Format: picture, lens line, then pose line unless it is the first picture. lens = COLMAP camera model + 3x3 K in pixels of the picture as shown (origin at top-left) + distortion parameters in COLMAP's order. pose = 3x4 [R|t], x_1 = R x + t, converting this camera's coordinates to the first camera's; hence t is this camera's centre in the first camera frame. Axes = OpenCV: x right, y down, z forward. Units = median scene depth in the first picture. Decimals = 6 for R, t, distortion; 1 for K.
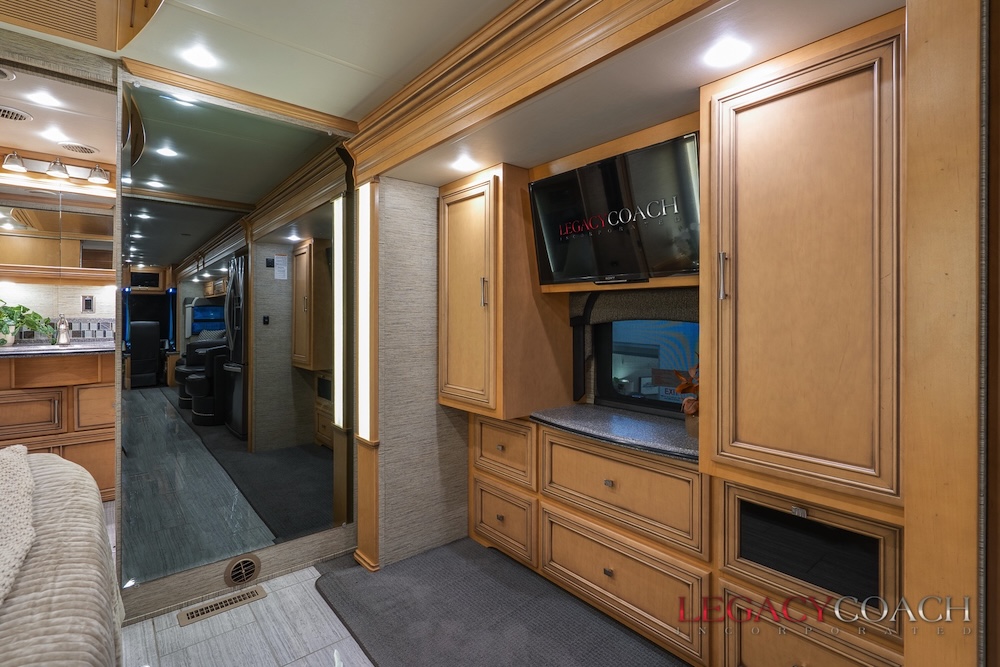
lens RADIAL K [[464.3, 0, 486.0], [0, 464.3, 318.7], [0, 0, 1]] dist [-0.000225, 0.000081]
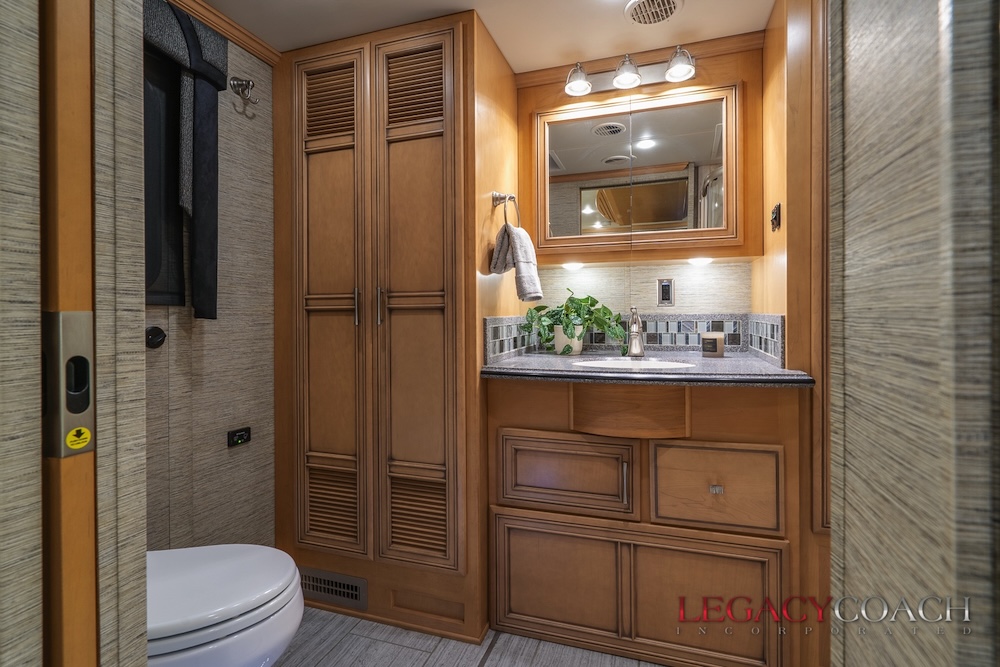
lens RADIAL K [[475.7, 0, 522.7], [0, 475.7, 320.6], [0, 0, 1]] dist [0.000276, -0.000329]
pose [[0.554739, 0.002060, -0.832022, -0.450593], [0.006449, 0.999956, 0.006775, 0.002527], [0.831999, -0.009124, 0.554702, 0.505489]]
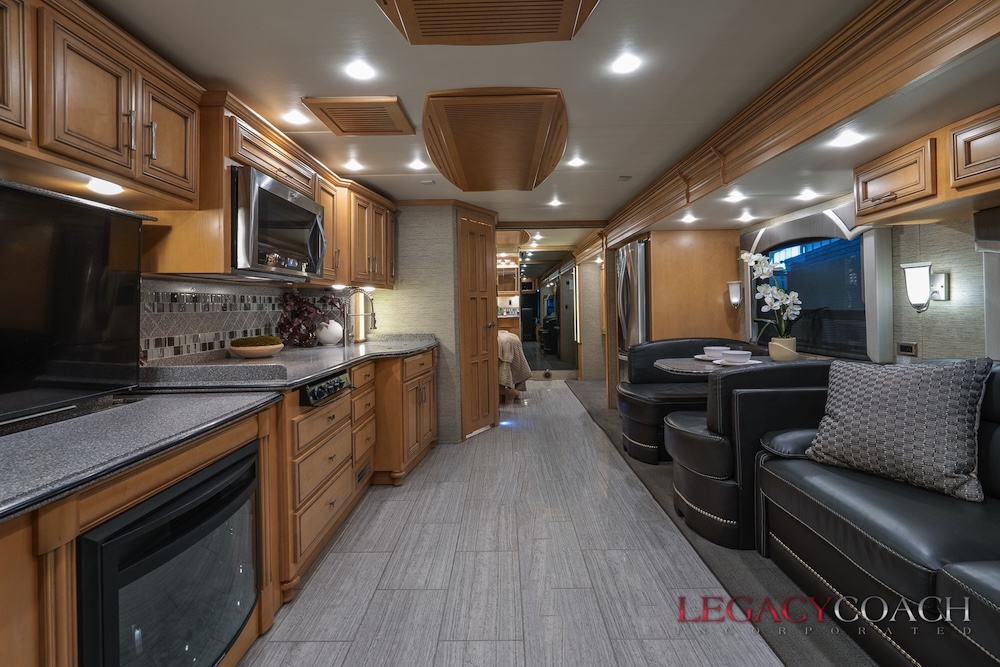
lens RADIAL K [[475.7, 0, 522.7], [0, 475.7, 320.6], [0, 0, 1]] dist [0.000276, -0.000329]
pose [[0.797676, 0.003843, -0.603074, 1.137325], [0.018690, 0.999342, 0.031090, -0.008751], [0.602796, -0.036071, 0.797079, -1.506092]]
